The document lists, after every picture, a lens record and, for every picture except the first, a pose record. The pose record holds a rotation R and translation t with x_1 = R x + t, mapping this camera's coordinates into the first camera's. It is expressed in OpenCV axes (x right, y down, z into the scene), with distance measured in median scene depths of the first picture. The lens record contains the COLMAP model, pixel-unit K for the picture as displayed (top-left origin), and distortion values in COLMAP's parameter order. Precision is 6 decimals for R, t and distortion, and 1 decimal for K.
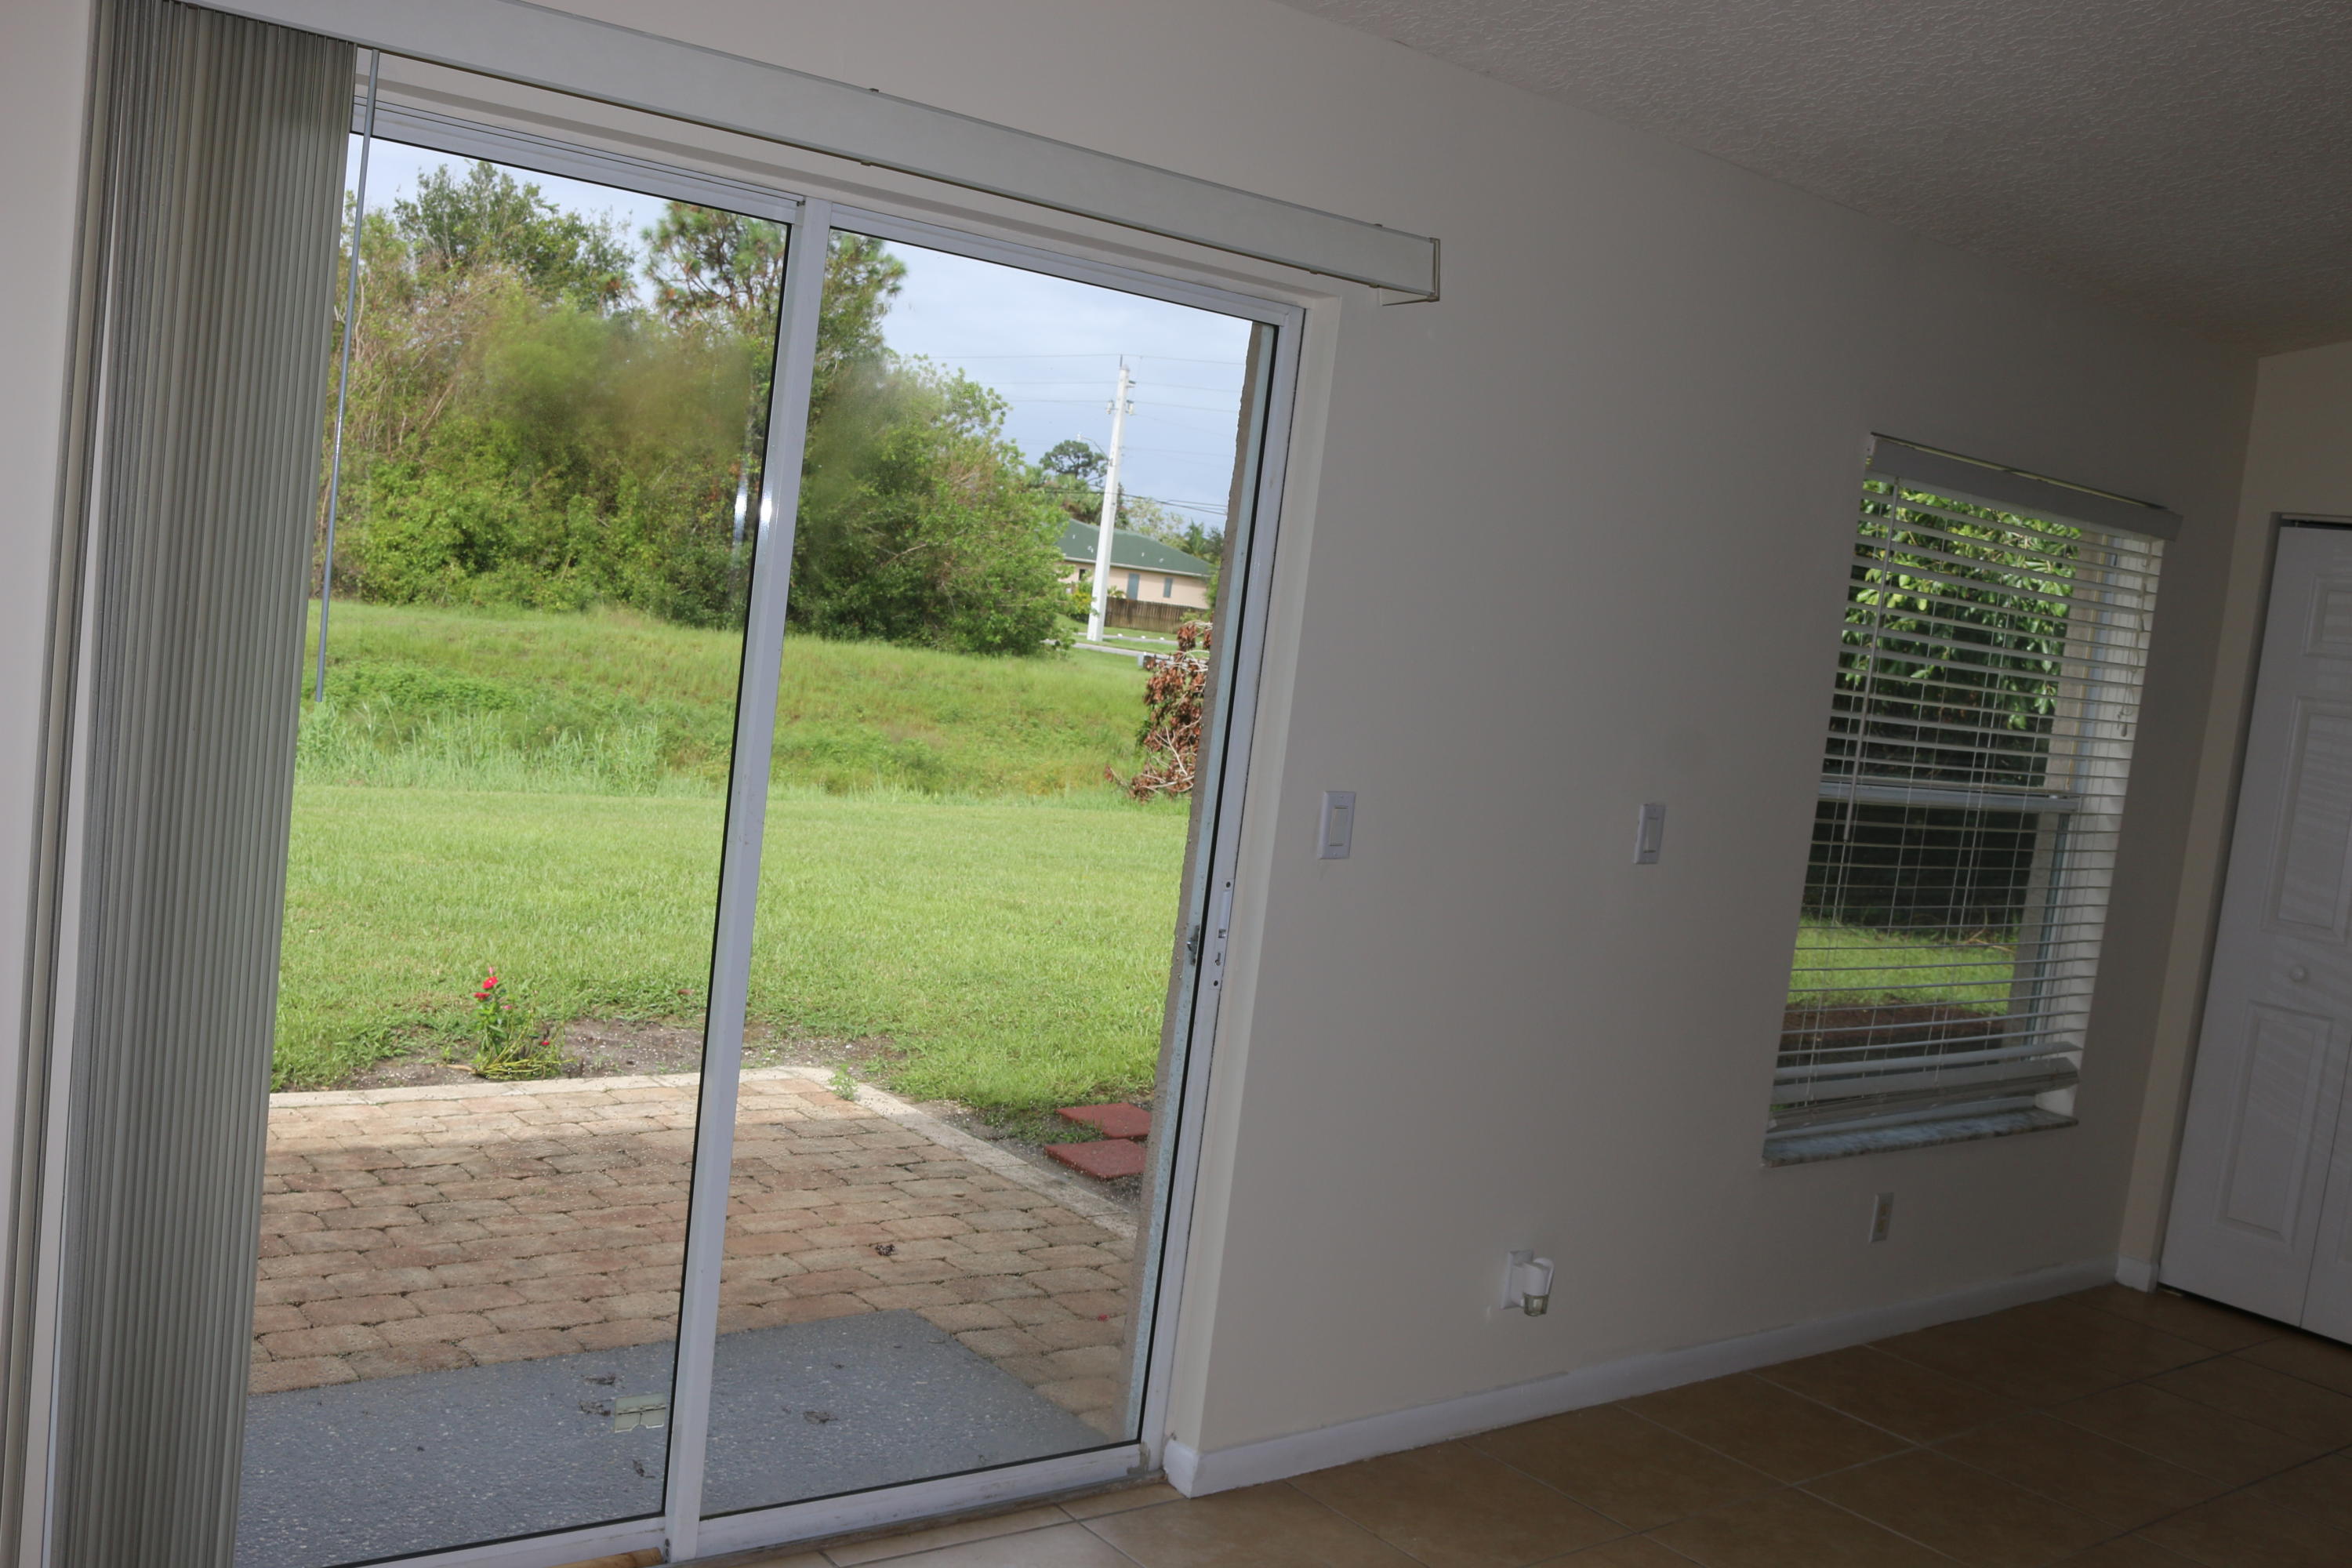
lens RADIAL K [[2163.4, 0, 1172.4], [0, 2163.4, 786.9], [0, 0, 1]] dist [-0.101674, 0.000000]
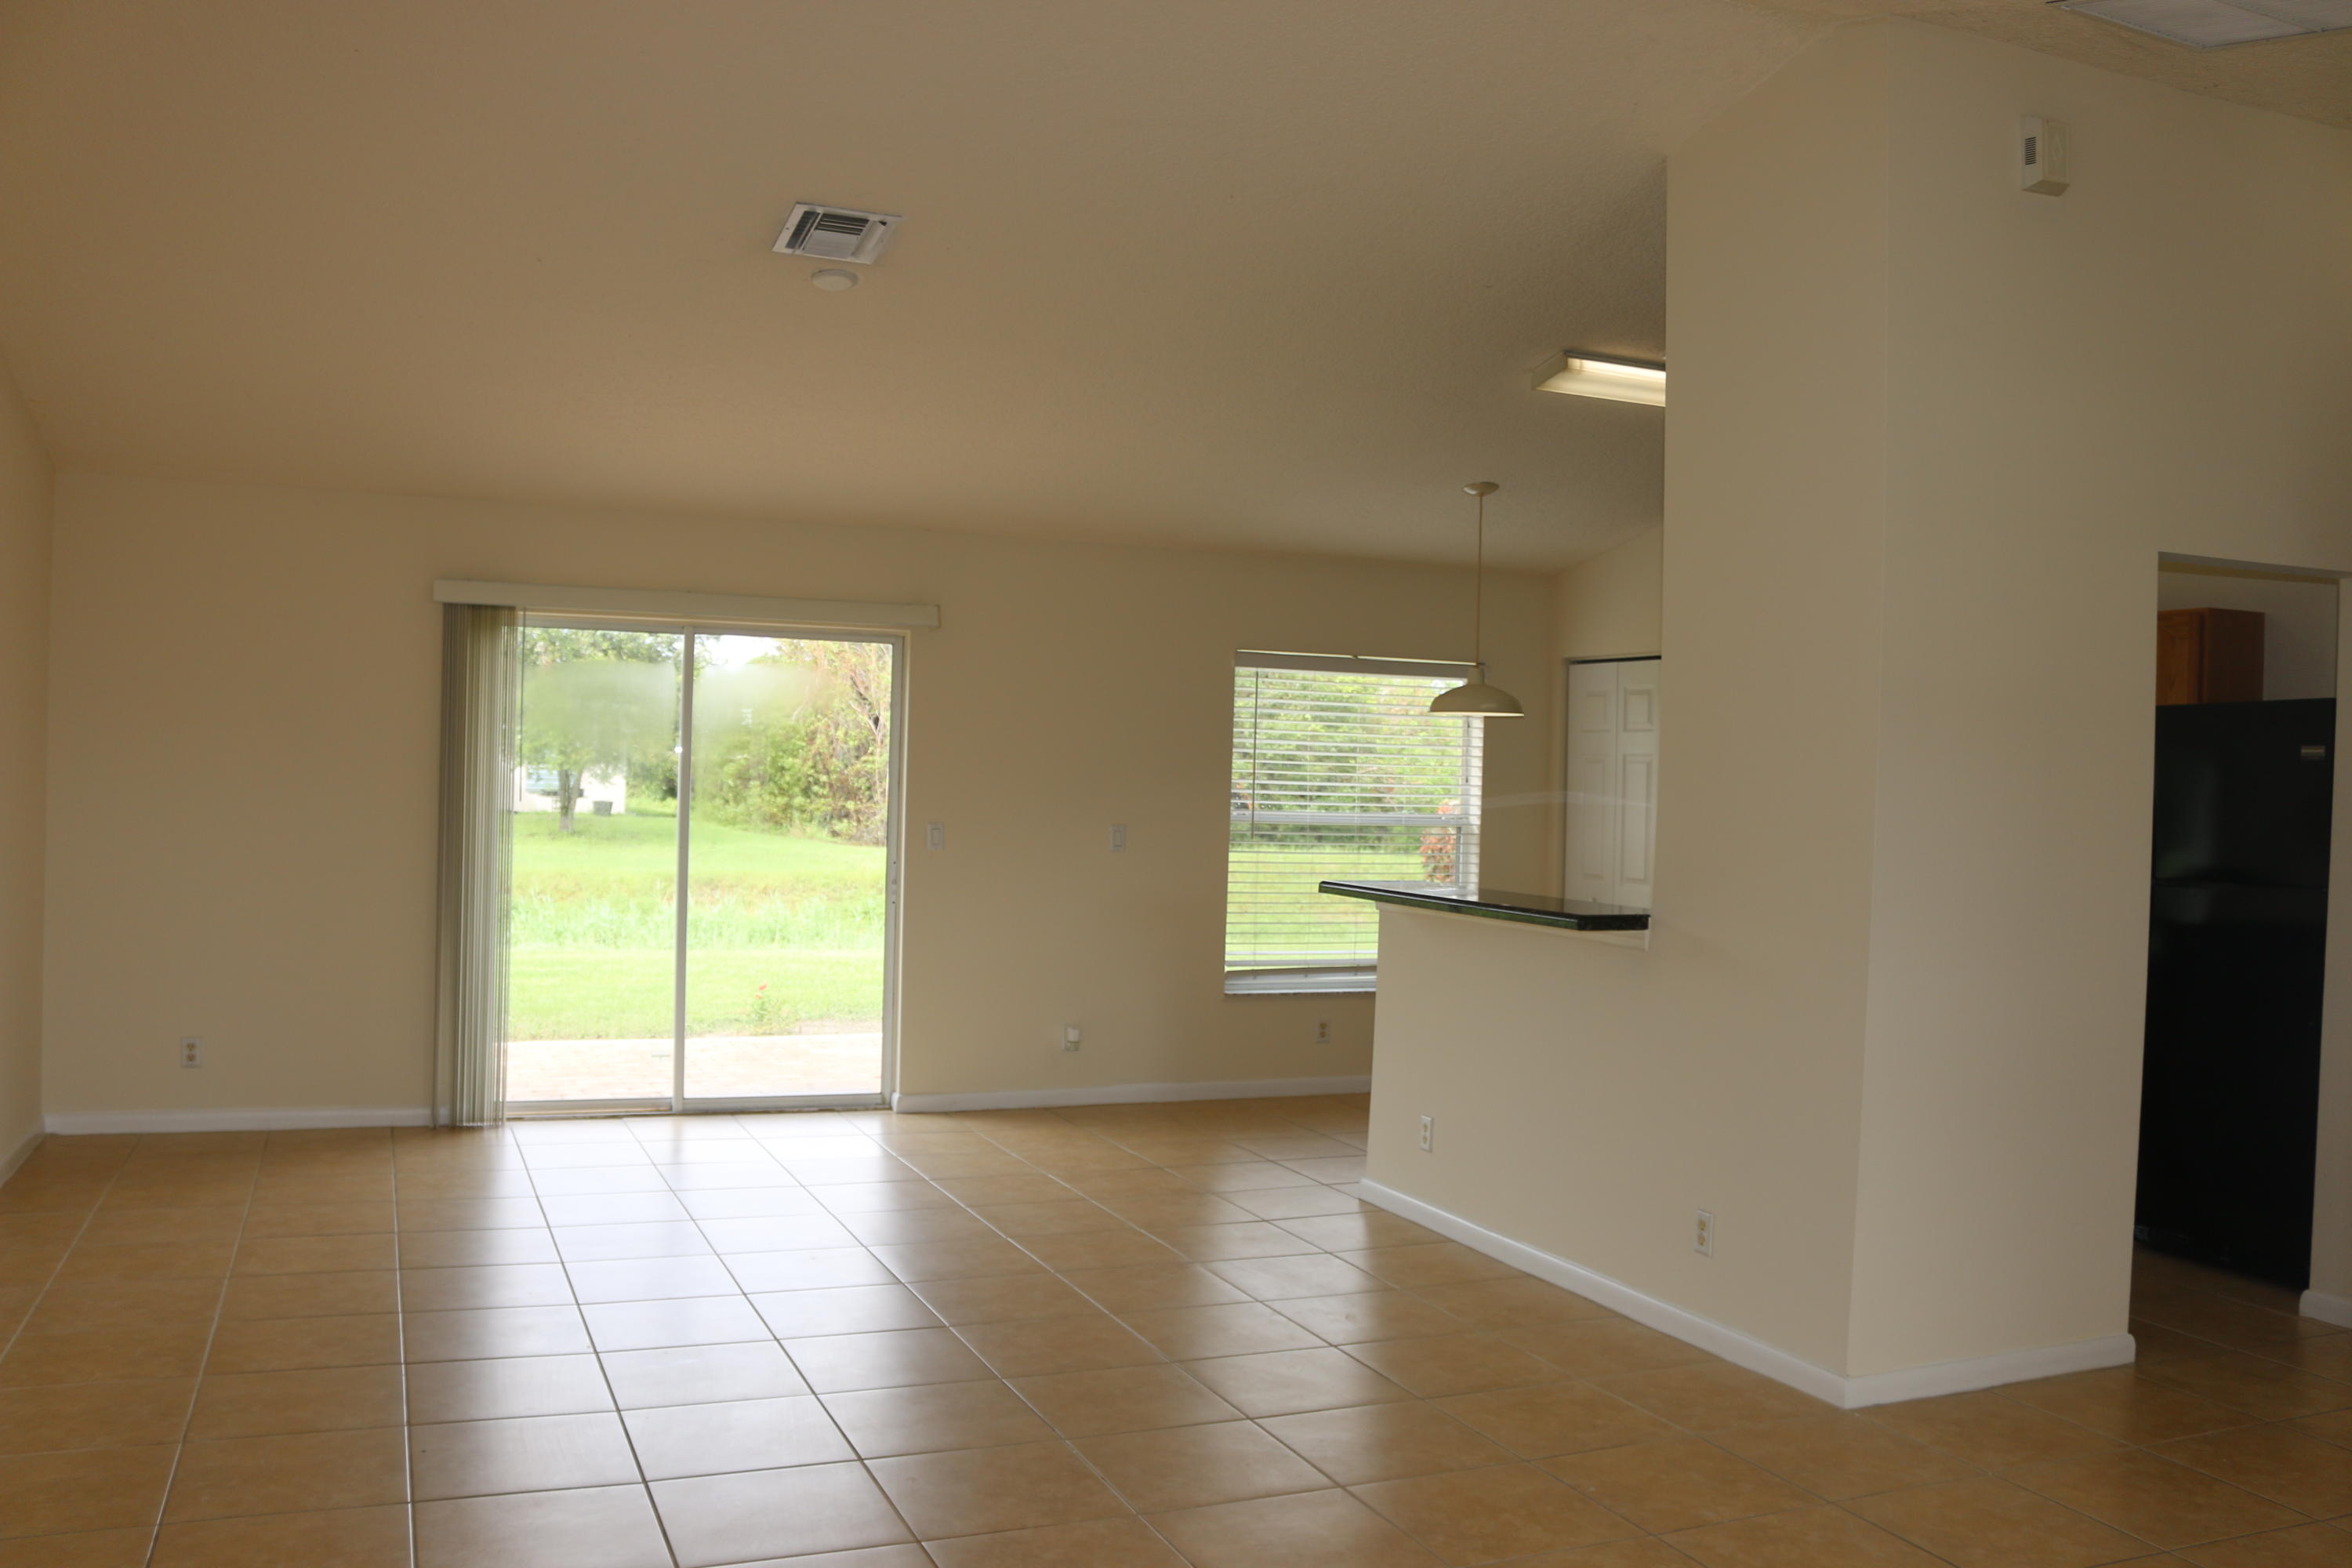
lens RADIAL K [[1943.9, 0, 1169.2], [0, 1943.9, 788.7], [0, 0, 1]] dist [-0.119561, 0.047851]
pose [[0.960751, -0.097707, -0.259636, 0.628128], [0.070362, 0.991143, -0.112624, 0.155669], [0.268340, 0.089935, 0.959117, -0.744806]]
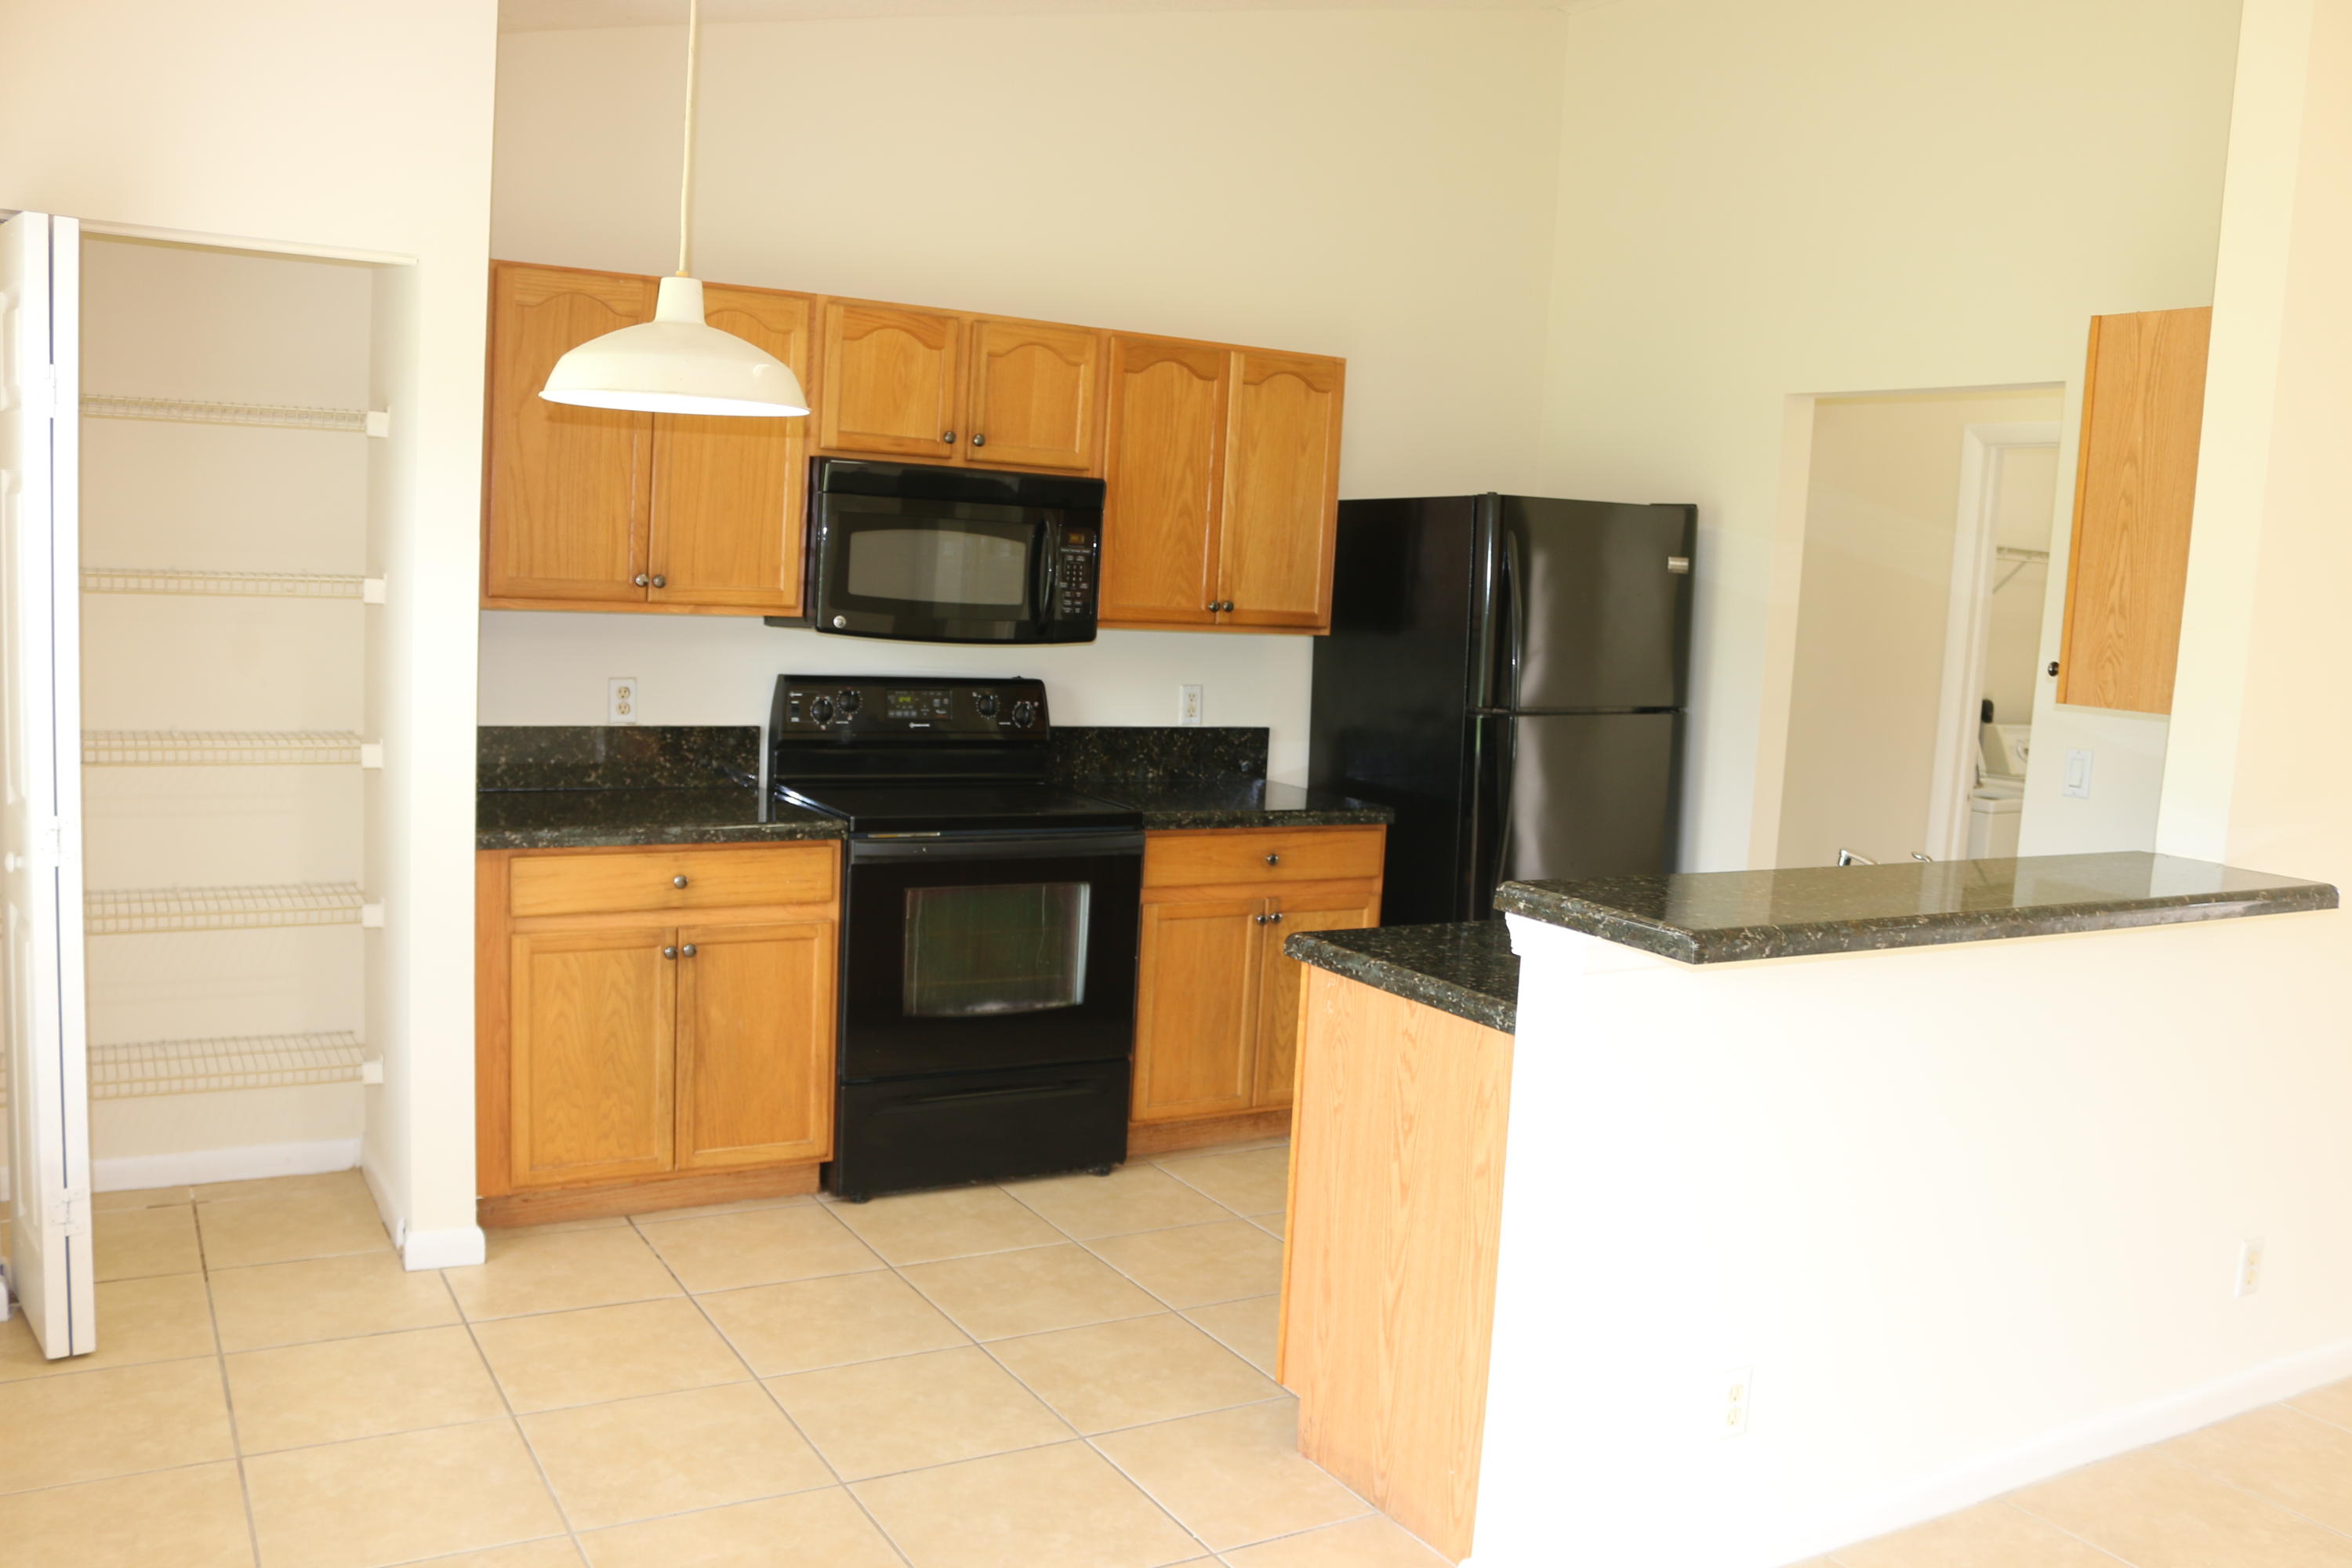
lens RADIAL K [[1943.9, 0, 1174.7], [0, 1943.9, 794.0], [0, 0, 1]] dist [-0.119561, 0.047851]
pose [[0.140228, -0.232903, 0.962337, -0.056937], [0.053514, 0.972303, 0.227517, -0.061474], [-0.988672, 0.019594, 0.148808, 0.523222]]
